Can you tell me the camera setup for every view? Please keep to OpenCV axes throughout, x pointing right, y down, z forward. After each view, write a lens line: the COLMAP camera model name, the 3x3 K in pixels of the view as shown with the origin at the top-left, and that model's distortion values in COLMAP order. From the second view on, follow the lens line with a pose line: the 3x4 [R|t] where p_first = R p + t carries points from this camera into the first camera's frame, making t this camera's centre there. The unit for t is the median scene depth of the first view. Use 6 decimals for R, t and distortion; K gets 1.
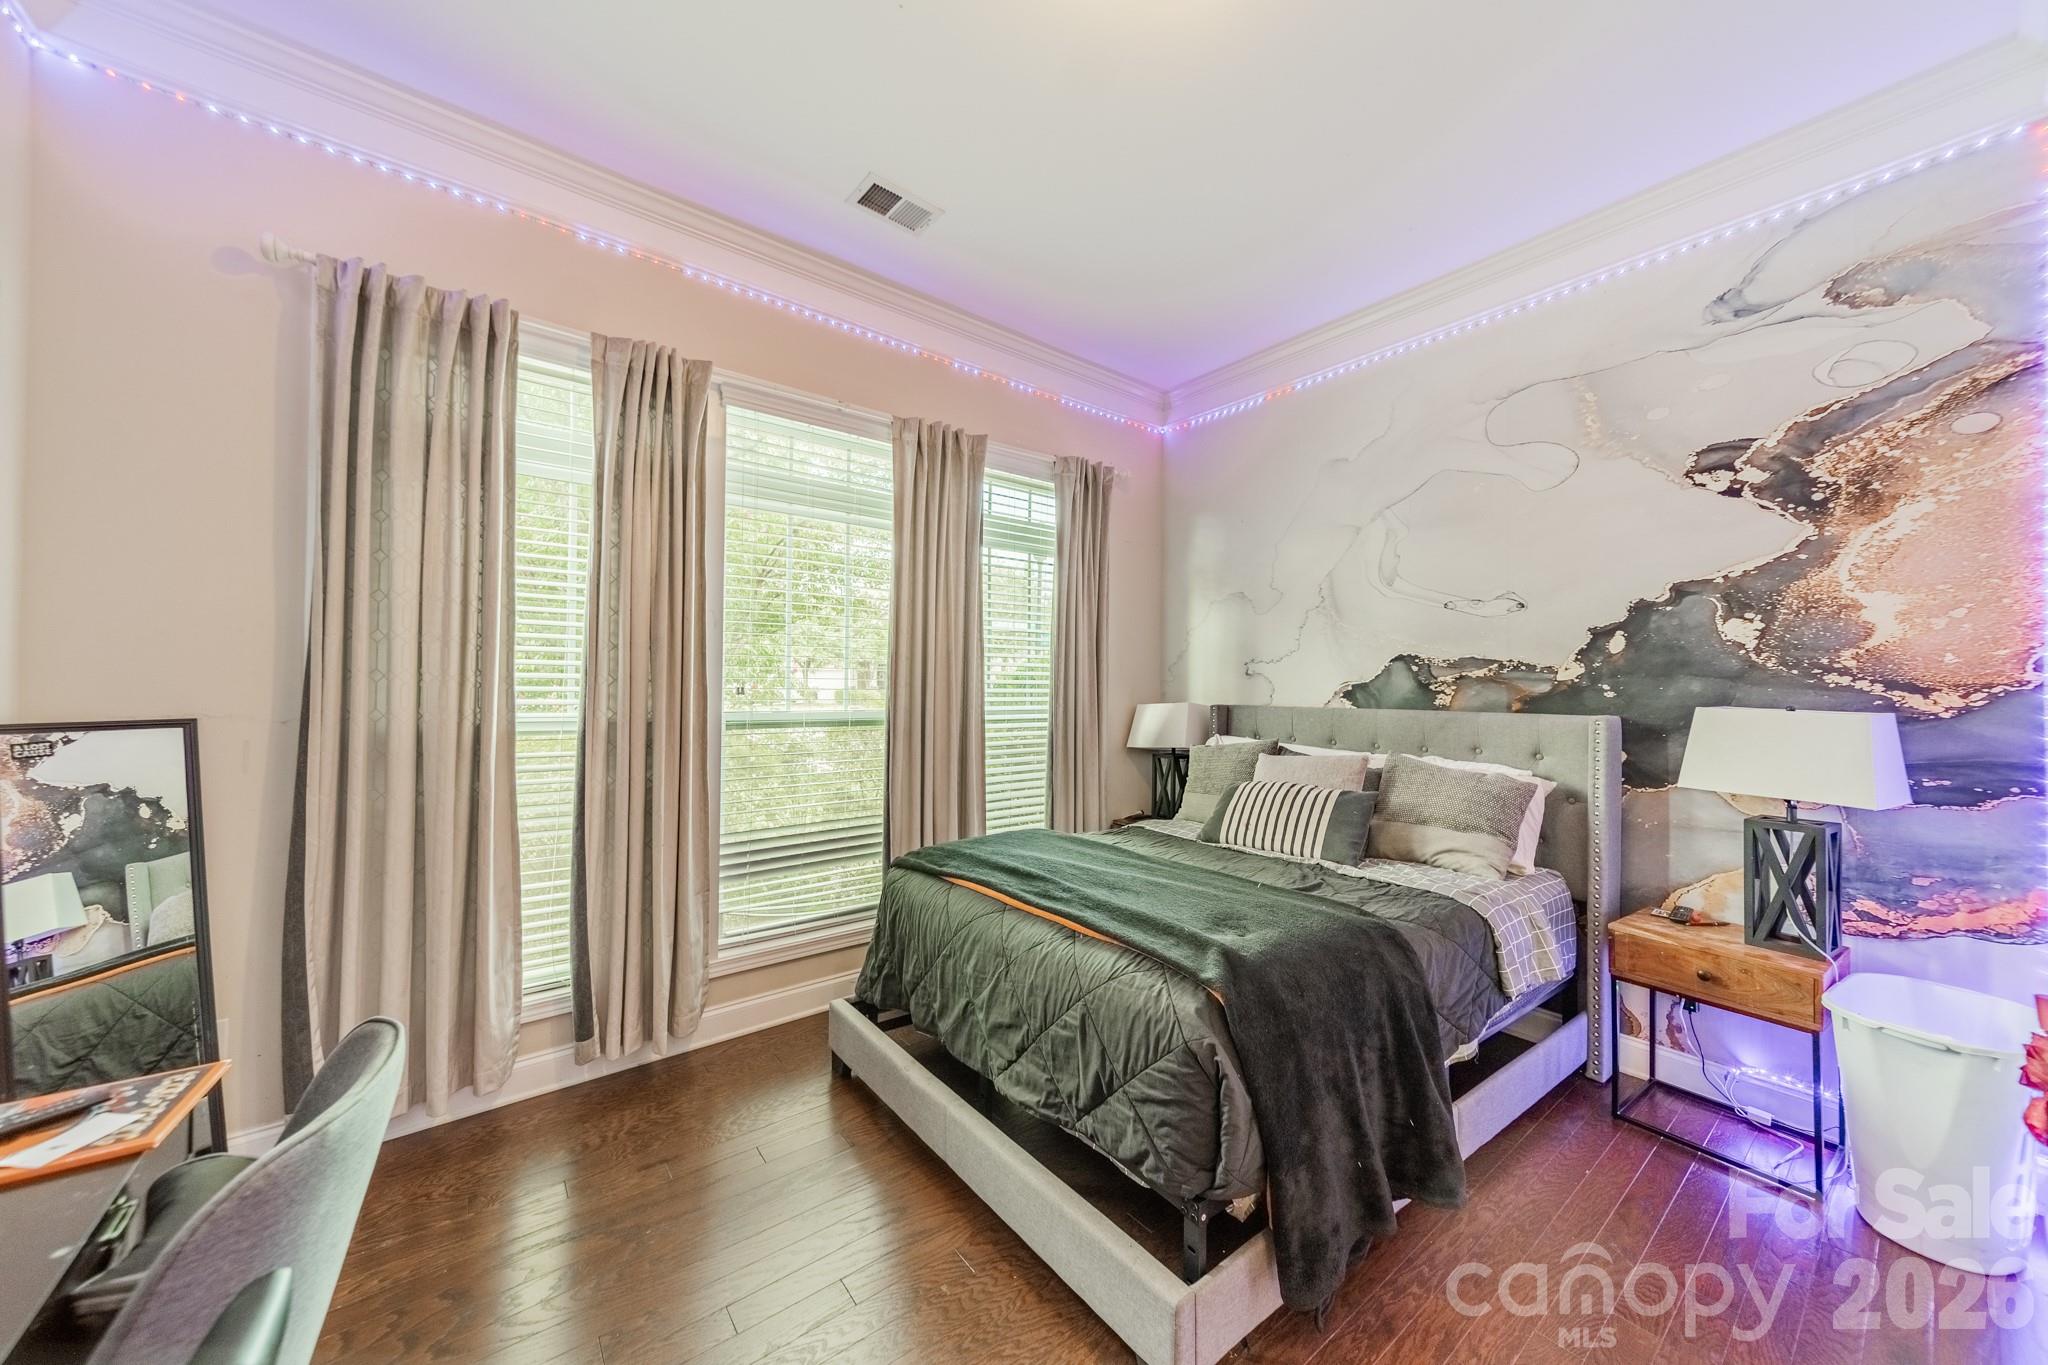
lens RADIAL K [[720.7, 0, 1035.6], [0, 720.7, 679.8], [0, 0, 1]] dist [0.005823, 0.000135]
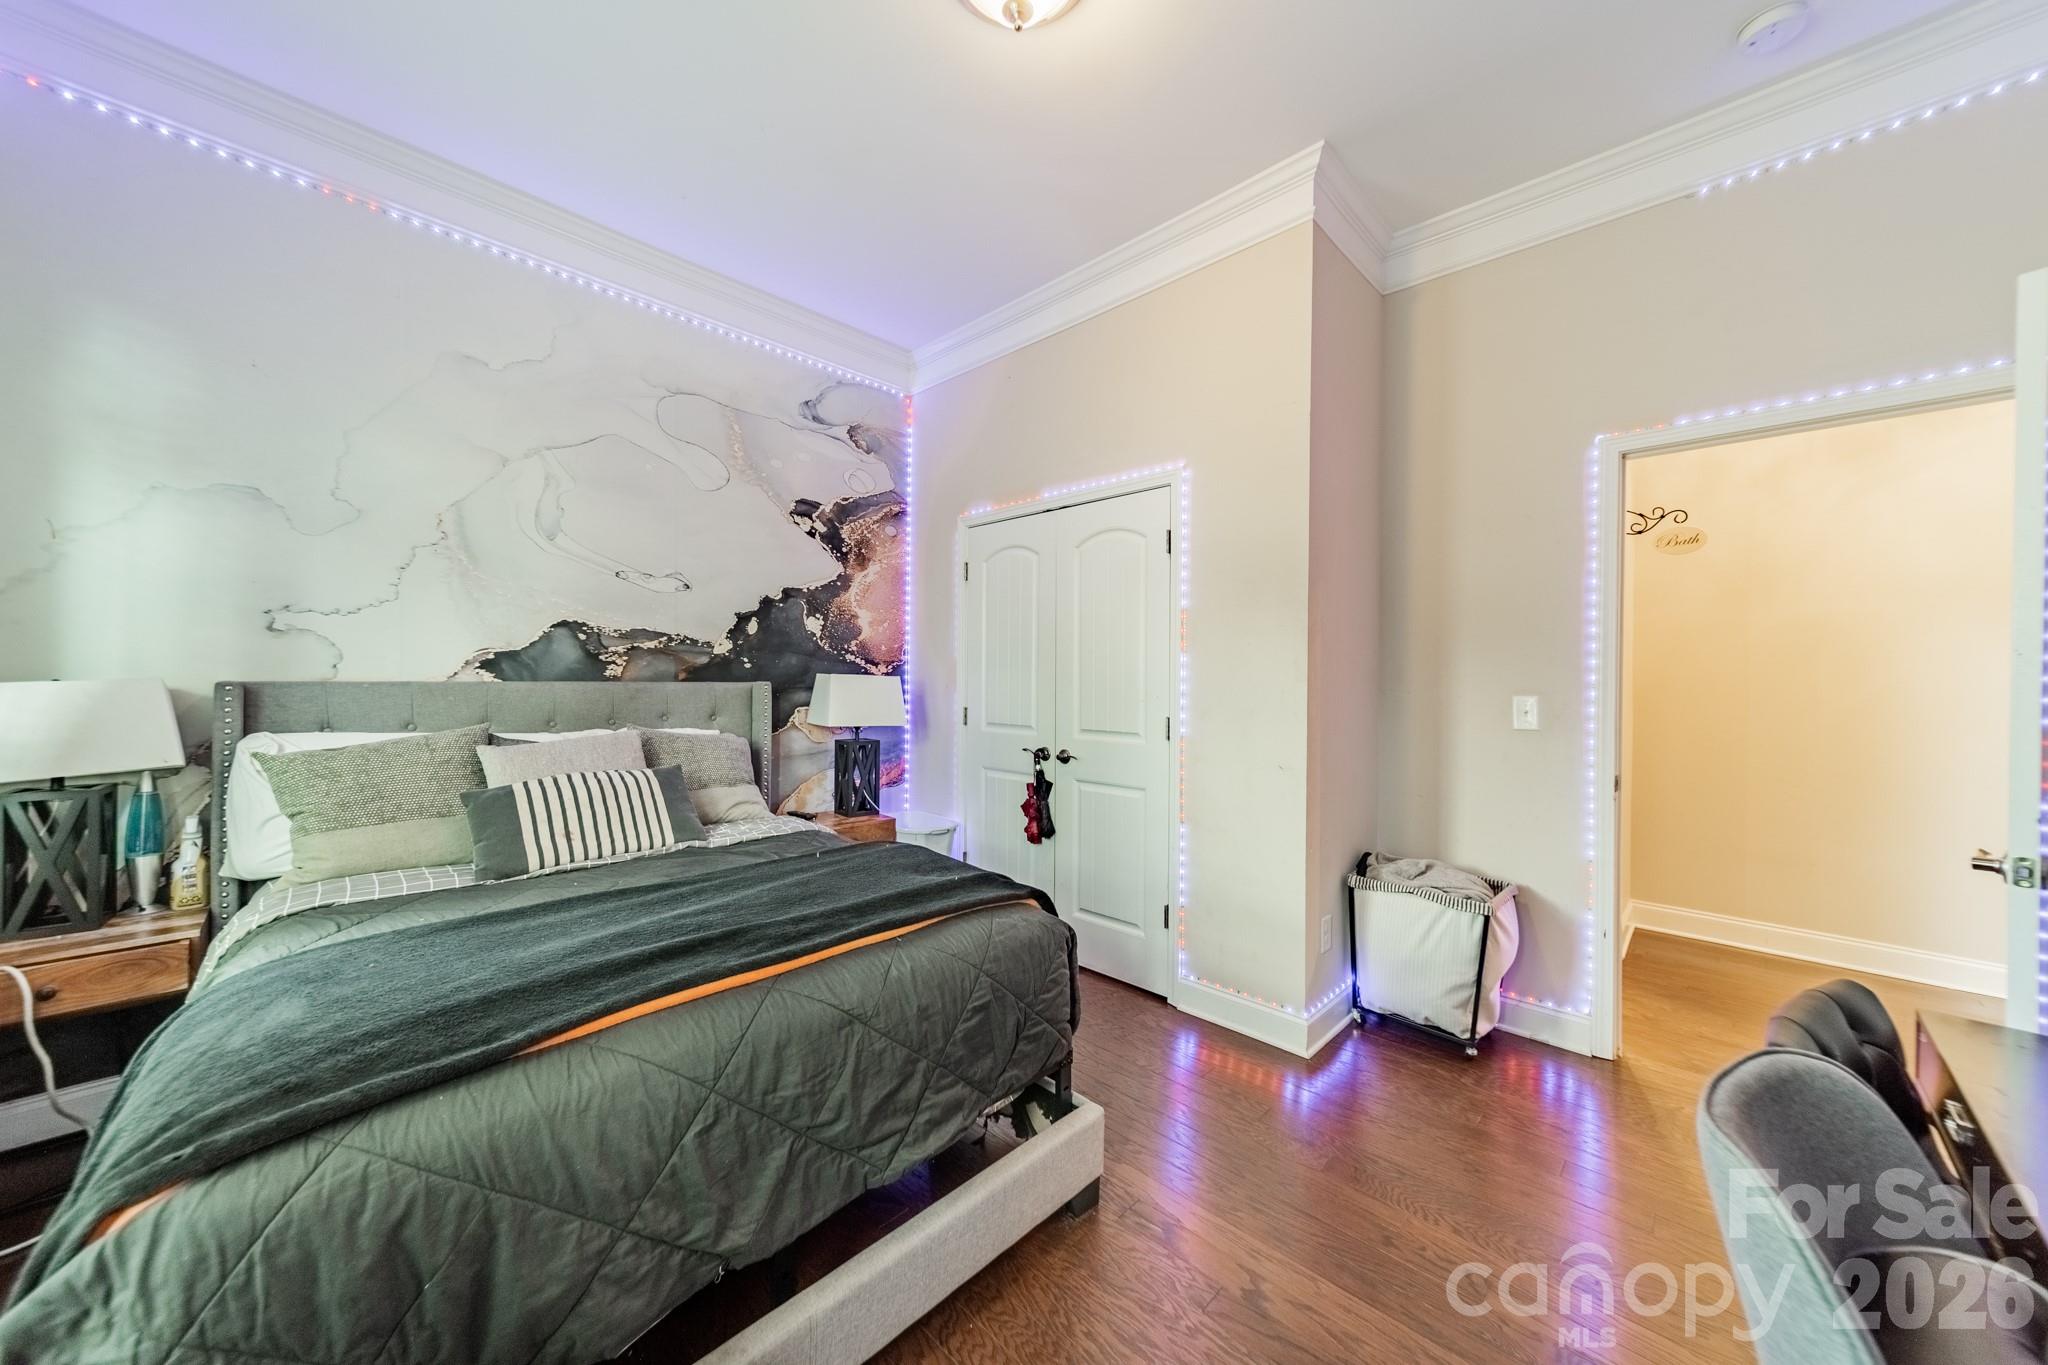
lens RADIAL K [[720.7, 0, 1035.6], [0, 720.7, 679.8], [0, 0, 1]] dist [0.005823, 0.000135]
pose [[-0.135926, -0.014251, 0.990616, -0.621213], [-0.020647, 0.999720, 0.011549, 0.022346], [-0.990504, -0.018883, -0.136183, 0.732052]]
